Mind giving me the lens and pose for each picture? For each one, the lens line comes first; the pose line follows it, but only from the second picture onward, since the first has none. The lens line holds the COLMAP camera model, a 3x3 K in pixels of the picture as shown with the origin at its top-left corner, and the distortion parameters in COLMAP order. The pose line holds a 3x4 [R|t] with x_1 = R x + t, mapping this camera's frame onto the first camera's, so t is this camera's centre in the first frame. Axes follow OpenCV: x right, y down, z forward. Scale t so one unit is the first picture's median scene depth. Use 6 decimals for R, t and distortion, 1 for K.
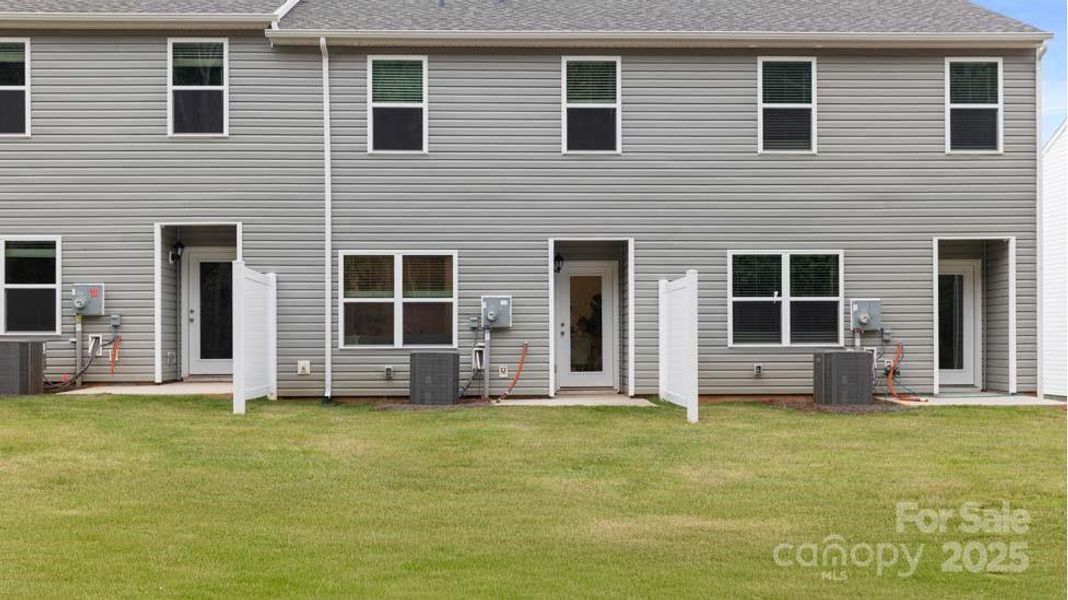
lens RADIAL K [[836.4, 0, 534.2], [0, 836.4, 306.6], [0, 0, 1]] dist [0.004192, -0.003611]
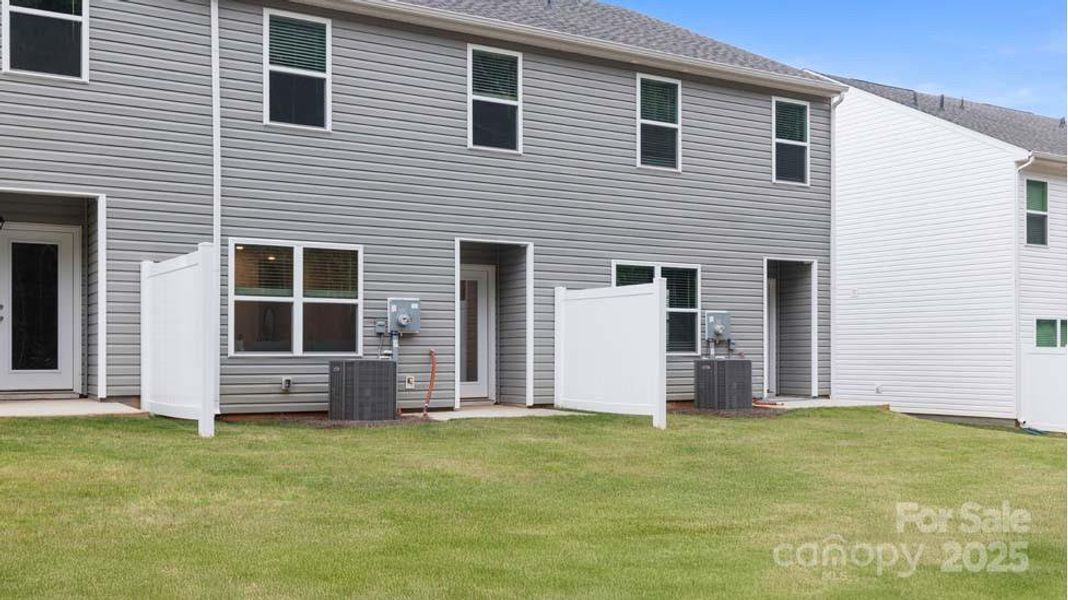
lens RADIAL K [[995.1, 0, 534.0], [0, 995.1, 300.0], [0, 0, 1]] dist [0.014411, -0.001527]
pose [[0.876542, 0.029577, 0.480416, -0.438204], [-0.025610, 0.999562, -0.014810, 0.001399], [-0.480644, 0.000678, 0.876916, -0.010157]]
